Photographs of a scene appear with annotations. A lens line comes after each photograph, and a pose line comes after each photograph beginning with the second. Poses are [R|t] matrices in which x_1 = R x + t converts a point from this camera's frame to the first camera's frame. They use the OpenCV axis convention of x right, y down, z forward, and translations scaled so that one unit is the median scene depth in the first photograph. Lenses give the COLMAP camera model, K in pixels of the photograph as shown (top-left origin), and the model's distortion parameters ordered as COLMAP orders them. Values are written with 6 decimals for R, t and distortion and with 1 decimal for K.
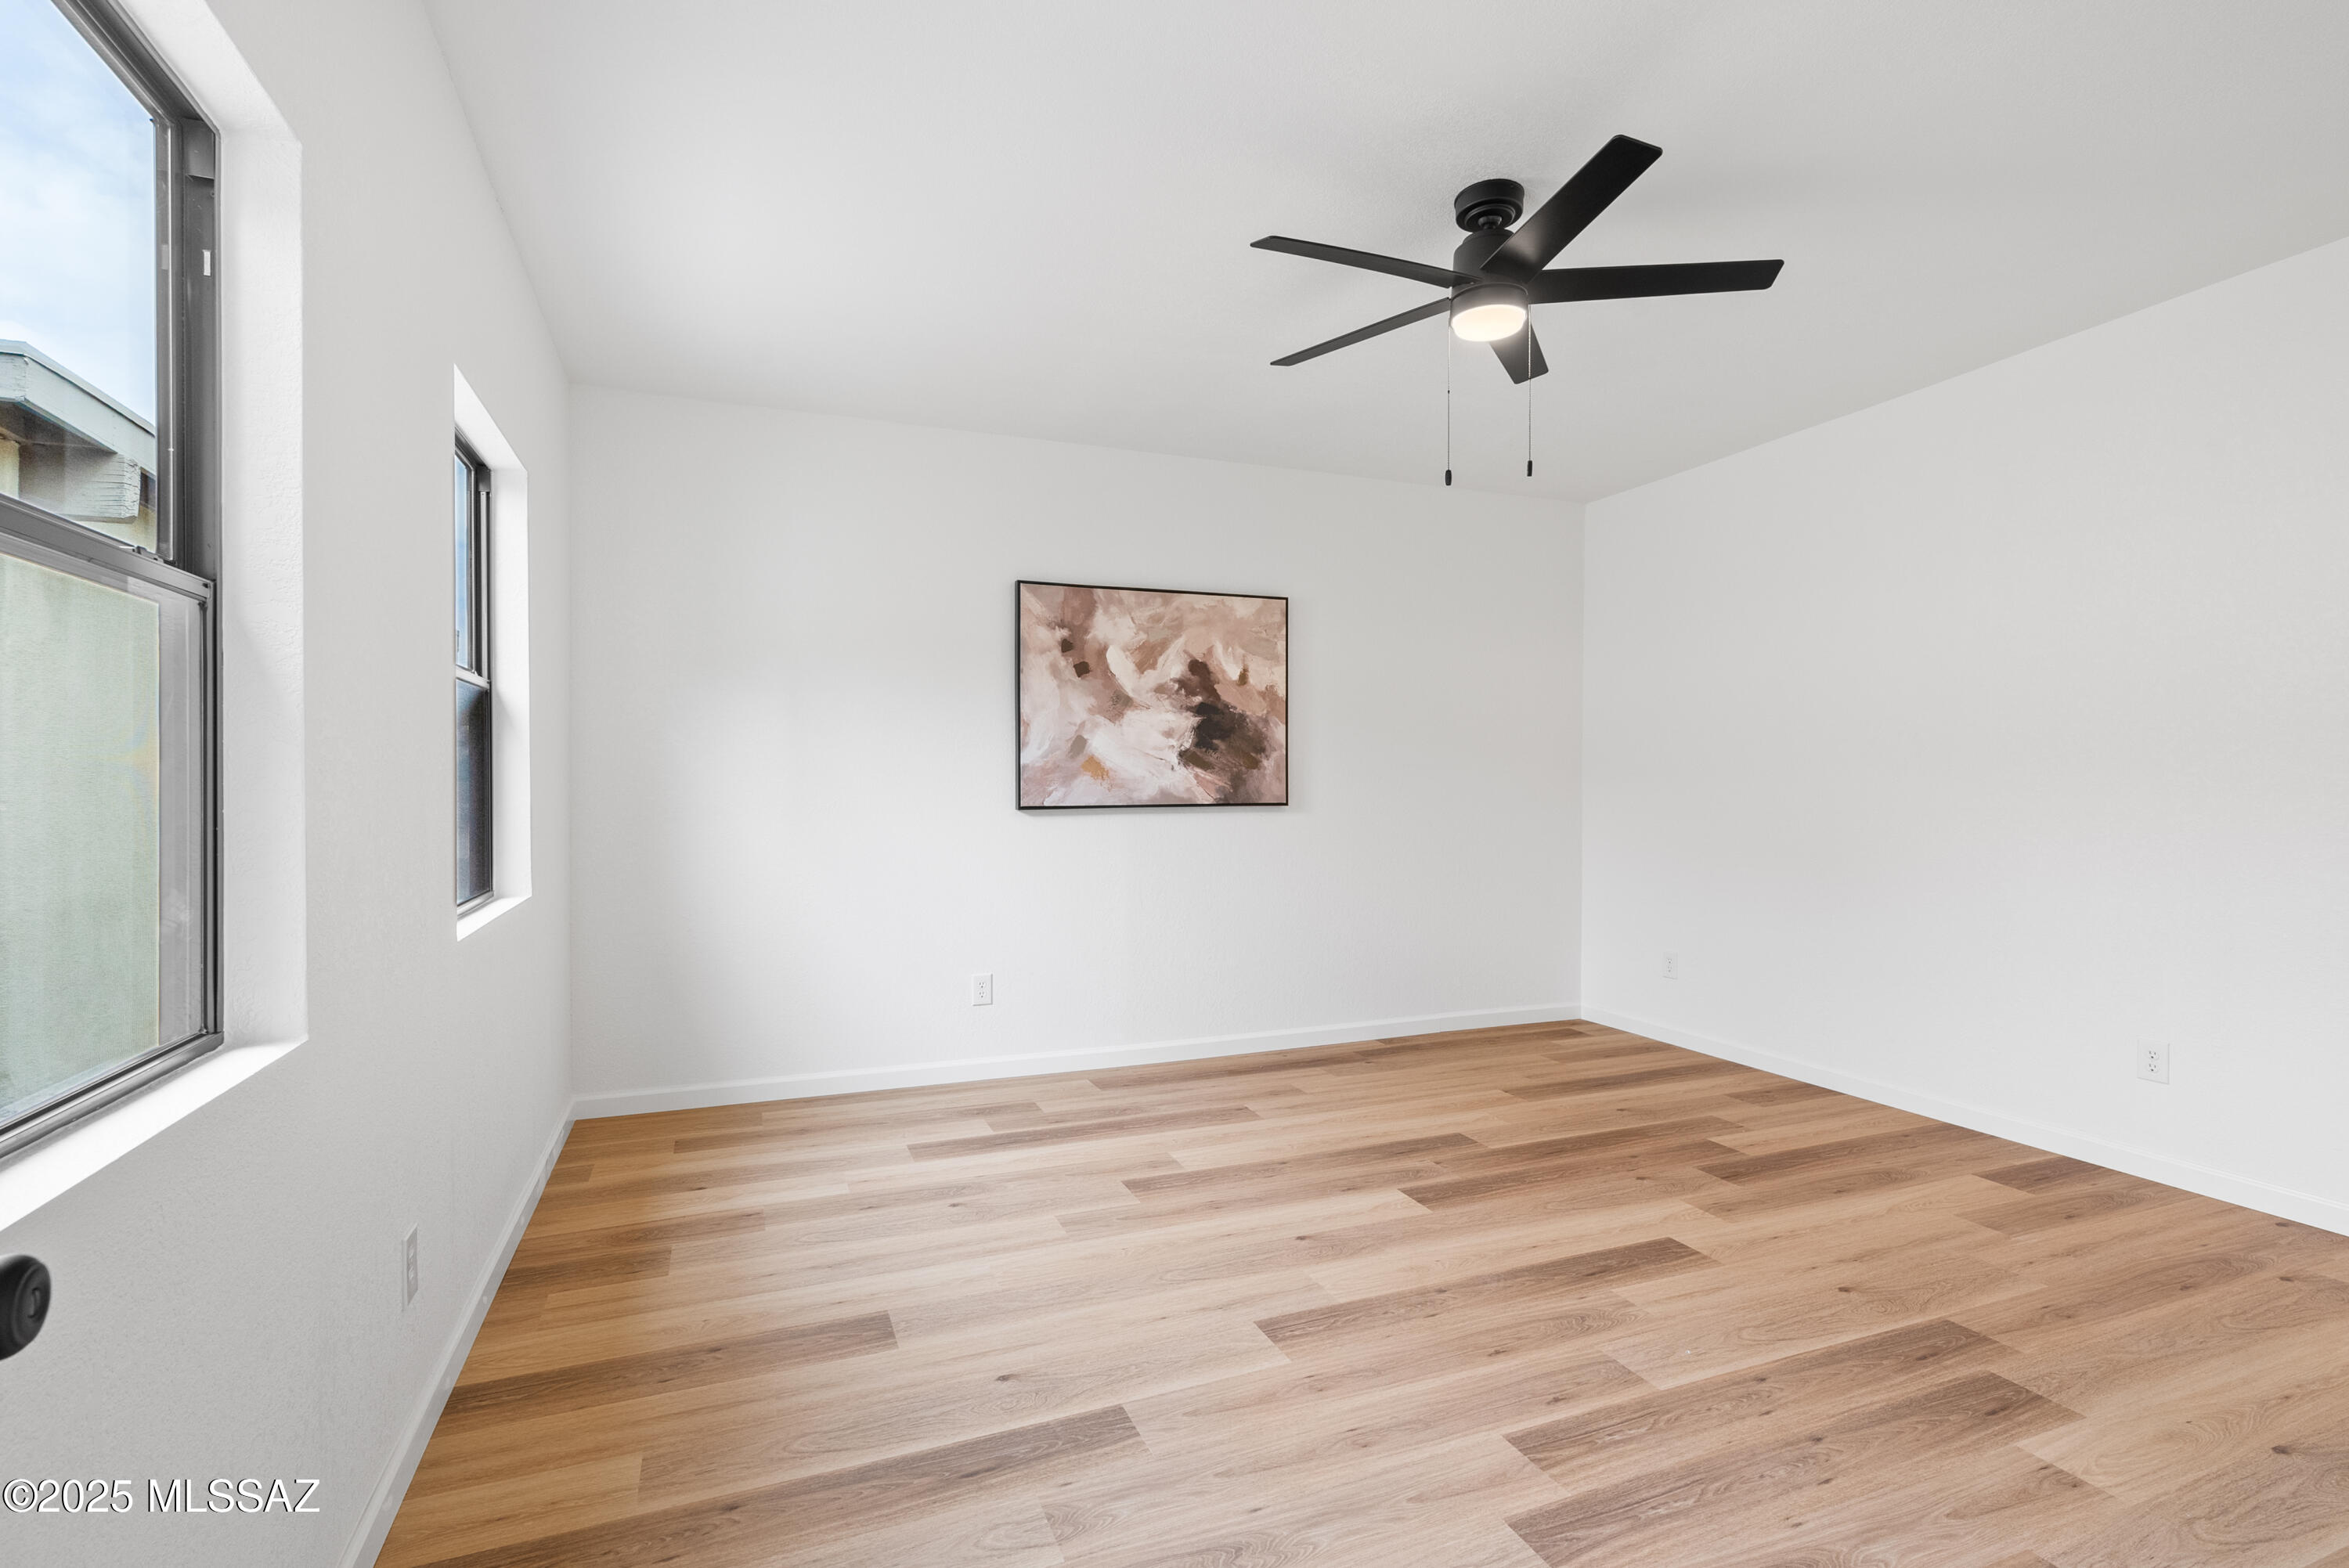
lens RADIAL K [[1071.2, 0, 1163.5], [0, 1071.2, 782.3], [0, 0, 1]] dist [-0.011925, 0.003406]
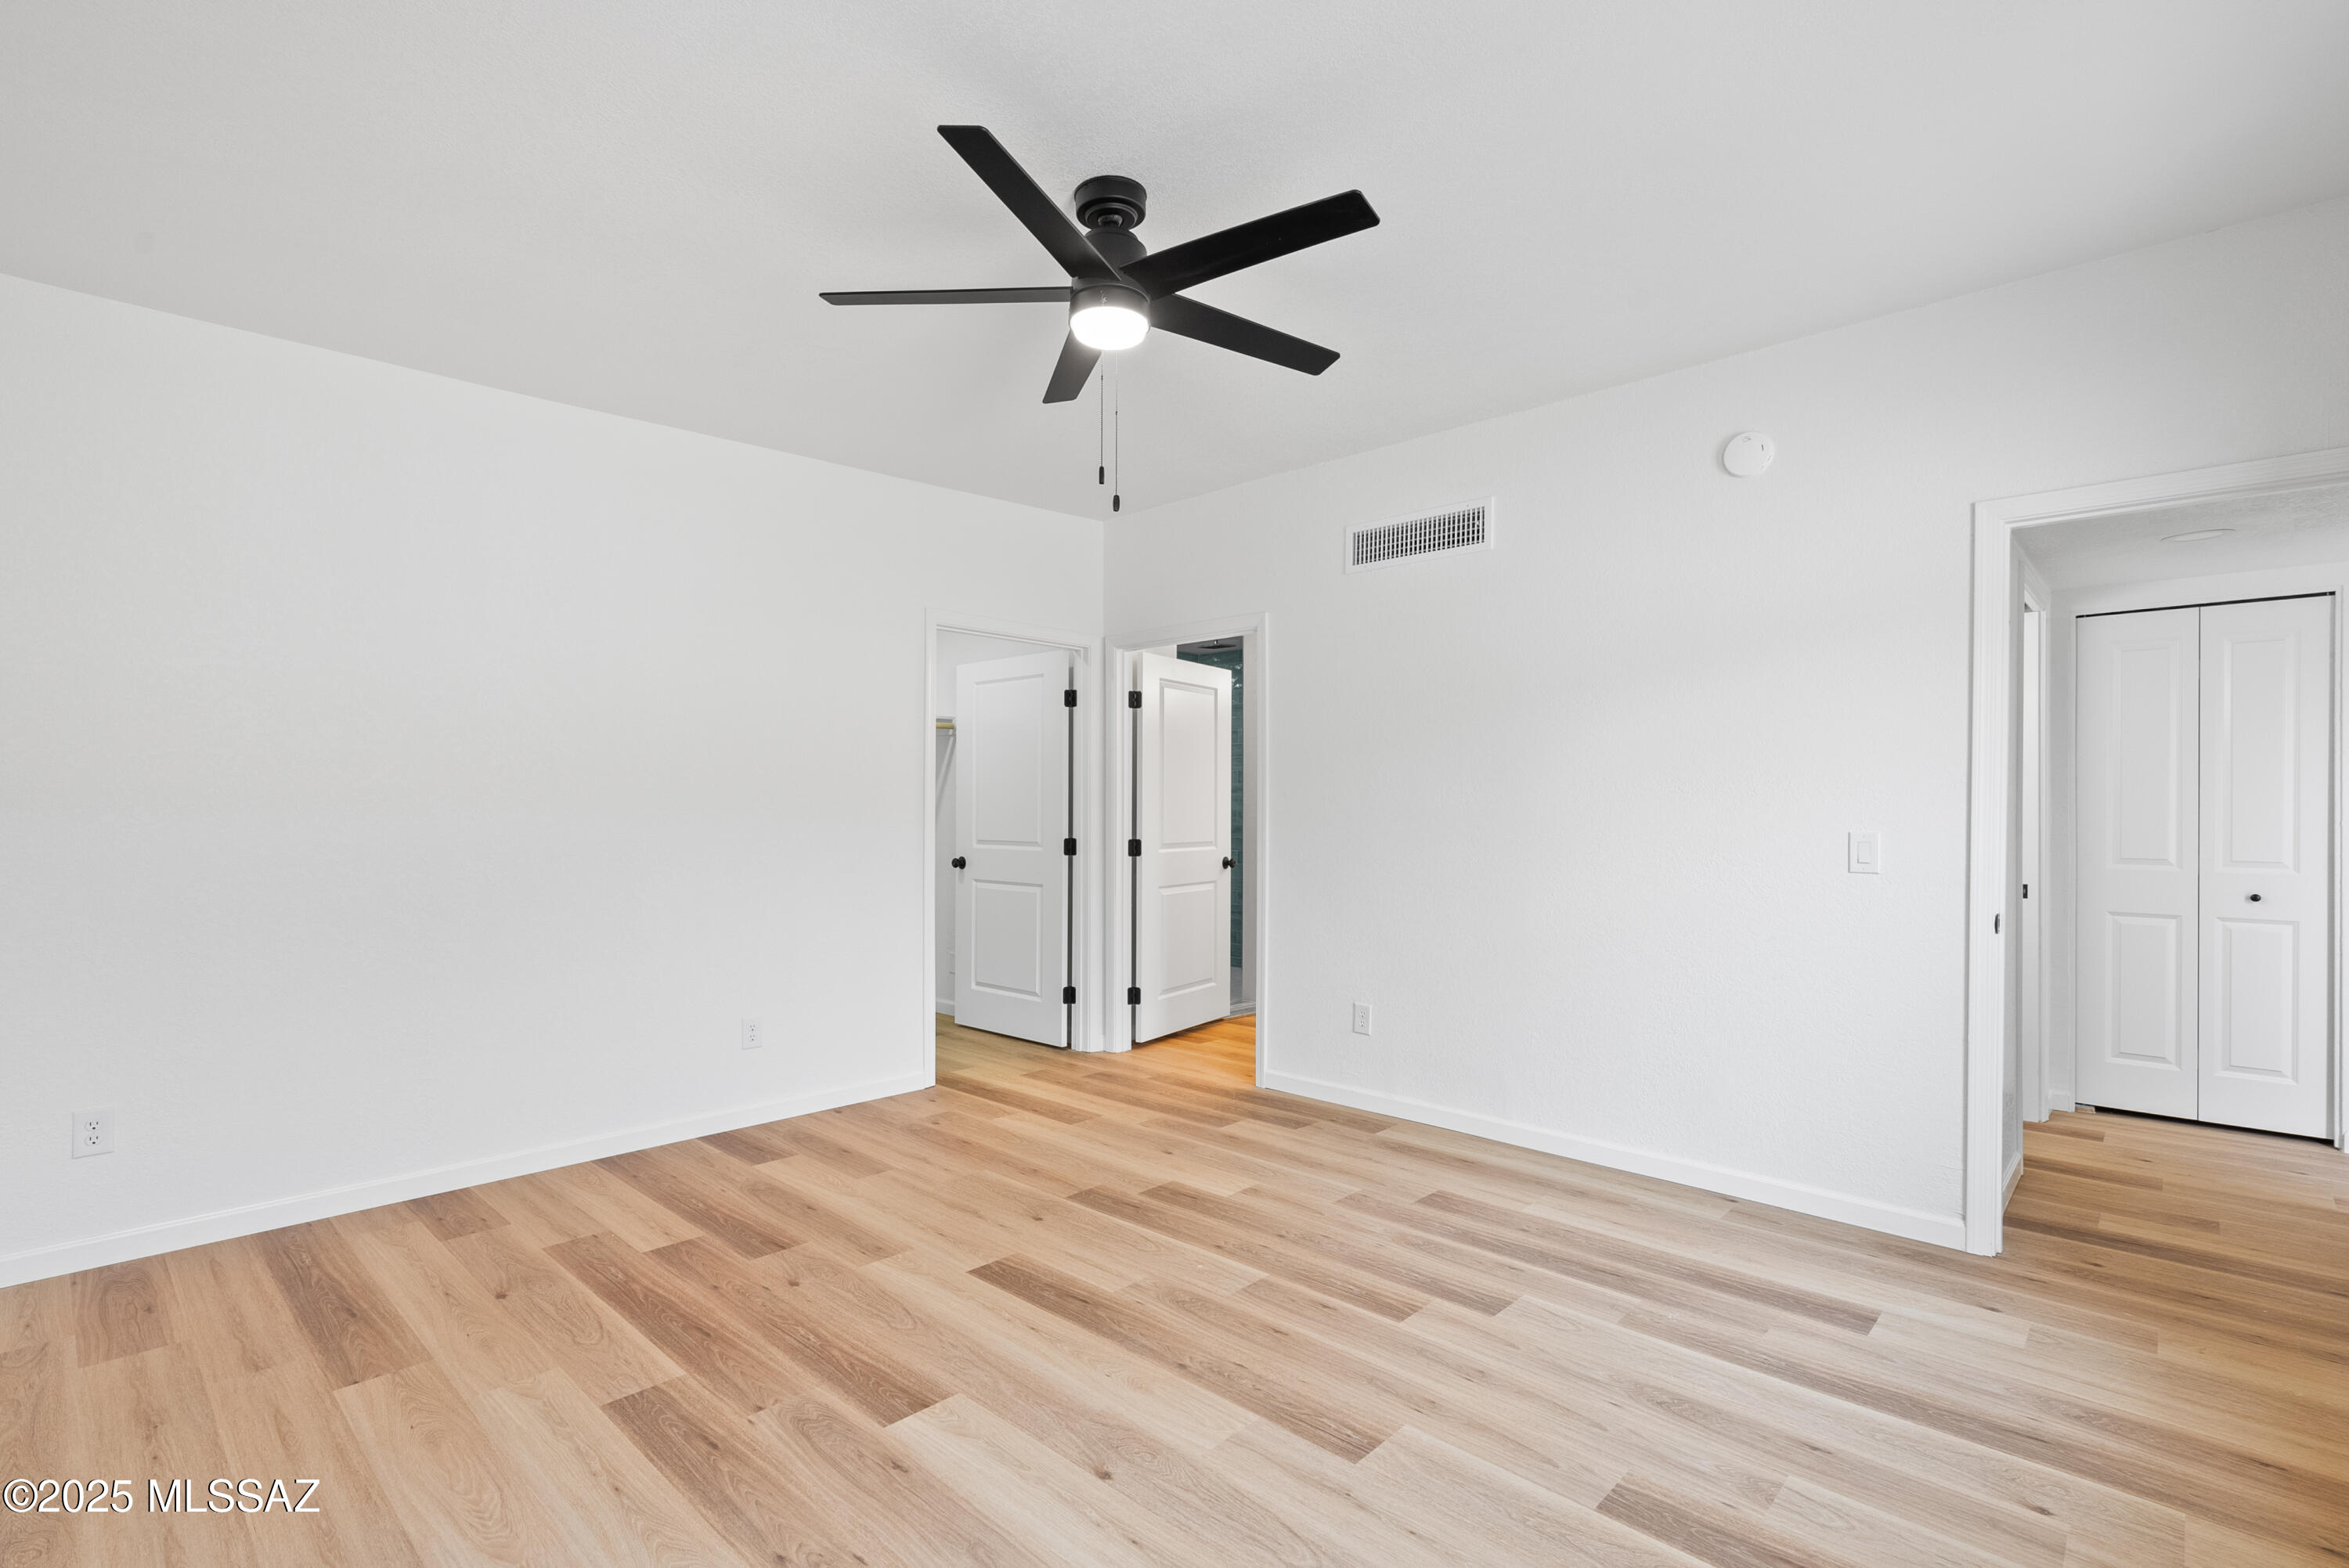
lens RADIAL K [[1071.2, 0, 1179.2], [0, 1071.2, 798.6], [0, 0, 1]] dist [-0.011925, 0.003406]
pose [[-0.413175, 0.004636, 0.910640, -0.538112], [0.000890, 0.999989, -0.004687, -0.013497], [-0.910651, -0.001126, -0.413174, 1.265334]]
